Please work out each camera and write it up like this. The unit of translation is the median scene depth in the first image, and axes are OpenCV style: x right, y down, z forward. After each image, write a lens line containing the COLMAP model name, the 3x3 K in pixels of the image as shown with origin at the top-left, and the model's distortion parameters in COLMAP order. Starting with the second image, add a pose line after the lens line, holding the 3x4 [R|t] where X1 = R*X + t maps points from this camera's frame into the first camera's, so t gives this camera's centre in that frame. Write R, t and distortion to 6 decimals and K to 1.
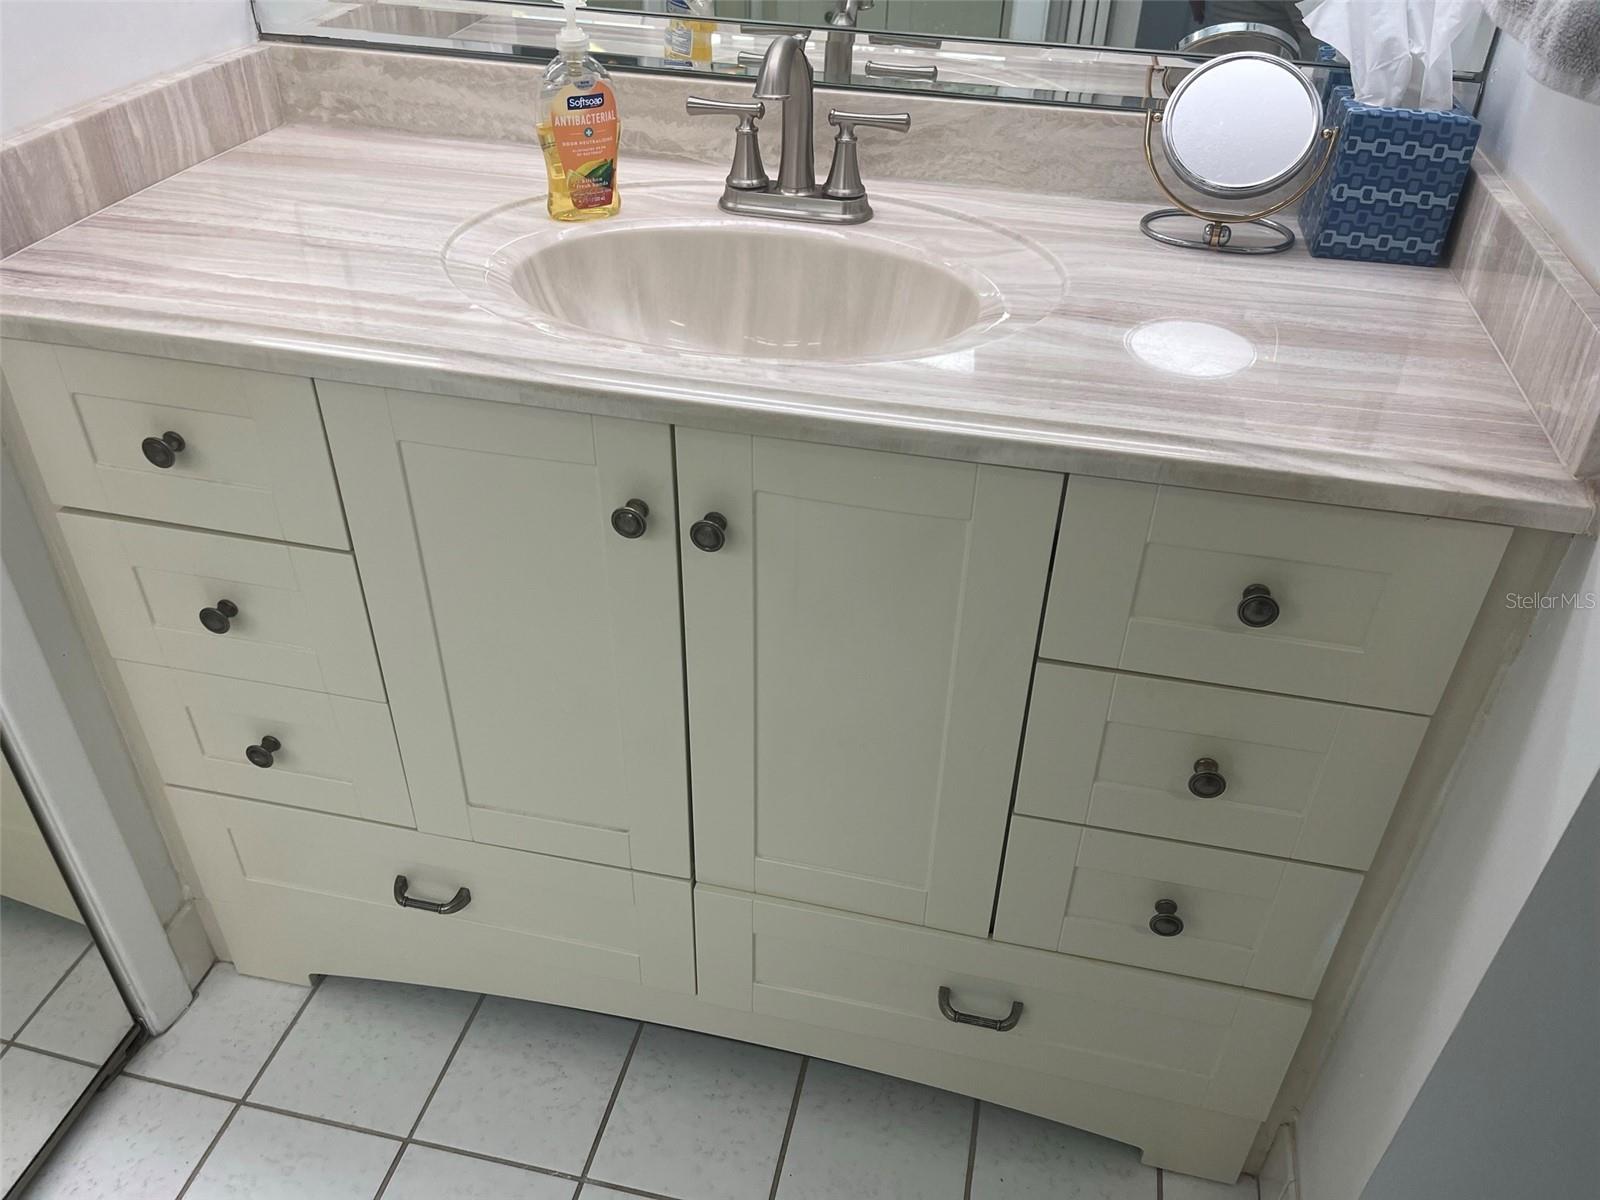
lens RADIAL K [[1215.1, 0, 798.2], [0, 1215.1, 596.5], [0, 0, 1]] dist [0.052688, -0.068600]
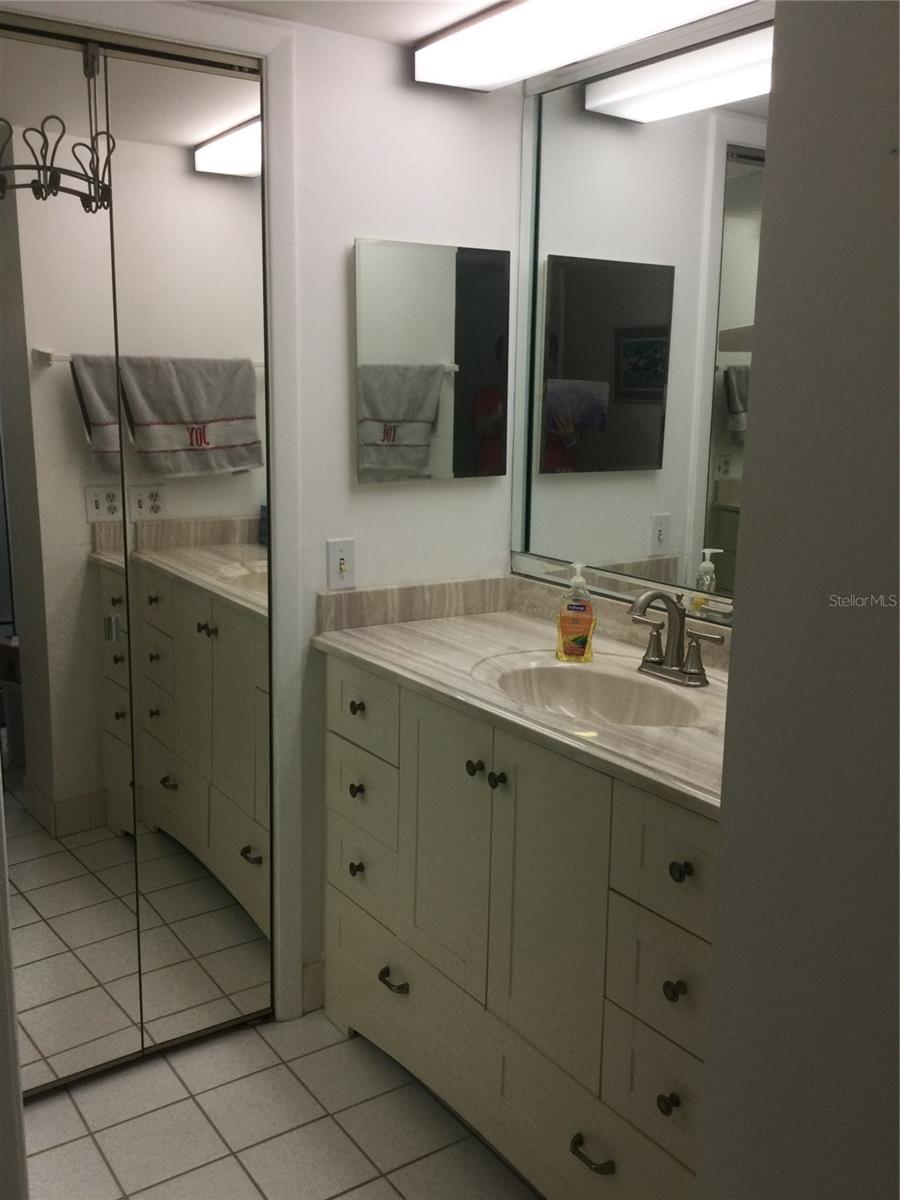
lens RADIAL K [[1083.5, 0, 449.5], [0, 1083.5, 603.2], [0, 0, 1]] dist [0.118411, -0.224666]
pose [[0.730026, 0.122289, -0.672389, 0.871566], [-0.403538, 0.871167, -0.279687, 0.190580], [0.551561, 0.475513, 0.685323, -0.387077]]
